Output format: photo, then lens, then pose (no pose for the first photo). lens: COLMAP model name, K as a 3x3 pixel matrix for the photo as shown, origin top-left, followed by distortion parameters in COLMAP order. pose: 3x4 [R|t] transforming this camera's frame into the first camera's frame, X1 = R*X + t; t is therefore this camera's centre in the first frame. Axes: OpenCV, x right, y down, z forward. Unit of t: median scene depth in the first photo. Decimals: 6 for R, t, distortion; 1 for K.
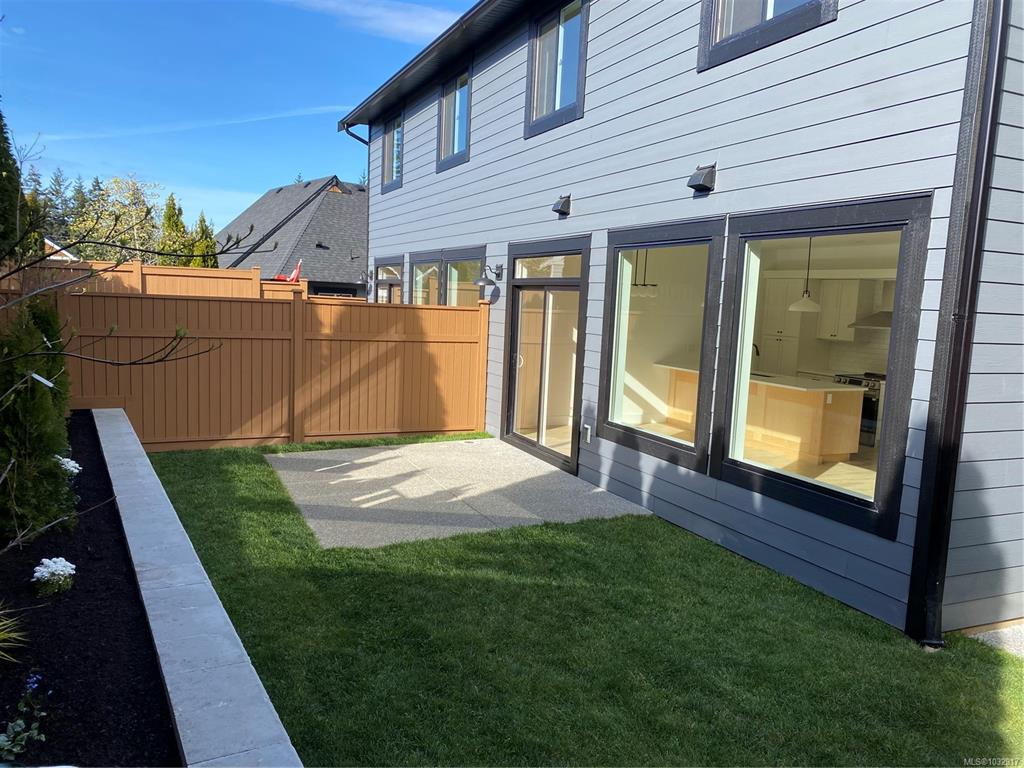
lens RADIAL K [[771.6, 0, 506.7], [0, 771.6, 390.0], [0, 0, 1]] dist [0.066995, -0.092883]
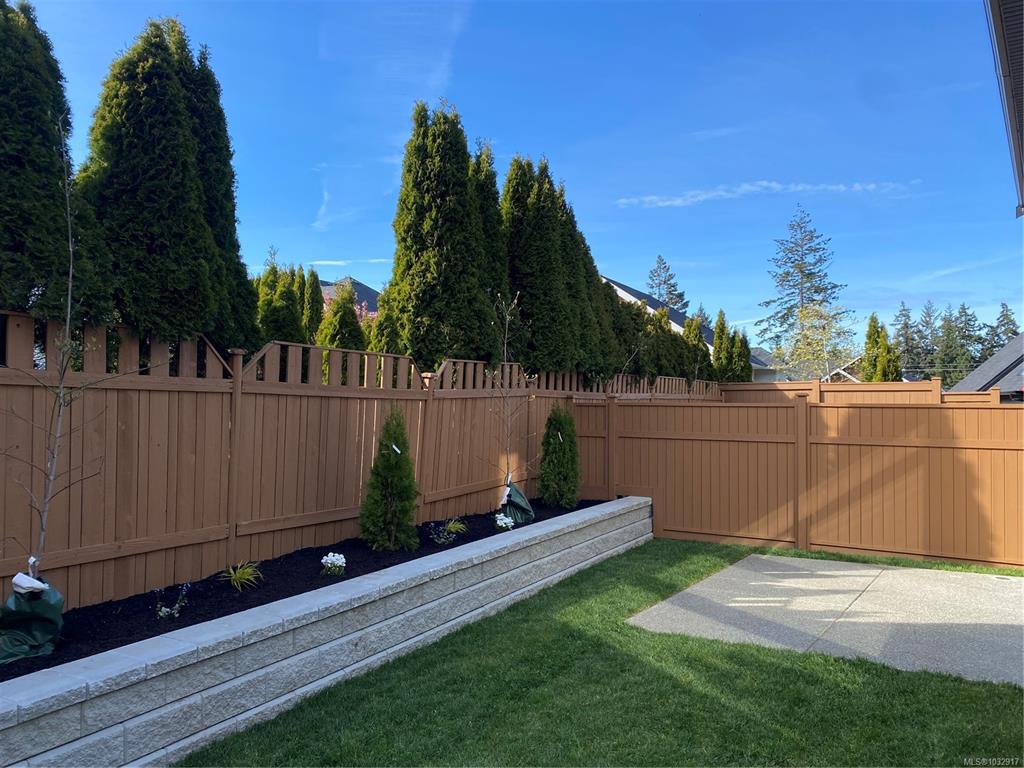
lens RADIAL K [[775.7, 0, 507.8], [0, 775.7, 387.4], [0, 0, 1]] dist [0.052108, -0.058763]
pose [[0.513258, -0.060598, -0.856093, 0.392127], [-0.081966, 0.989484, -0.119181, 0.014092], [0.854311, 0.131341, 0.502893, 0.167511]]
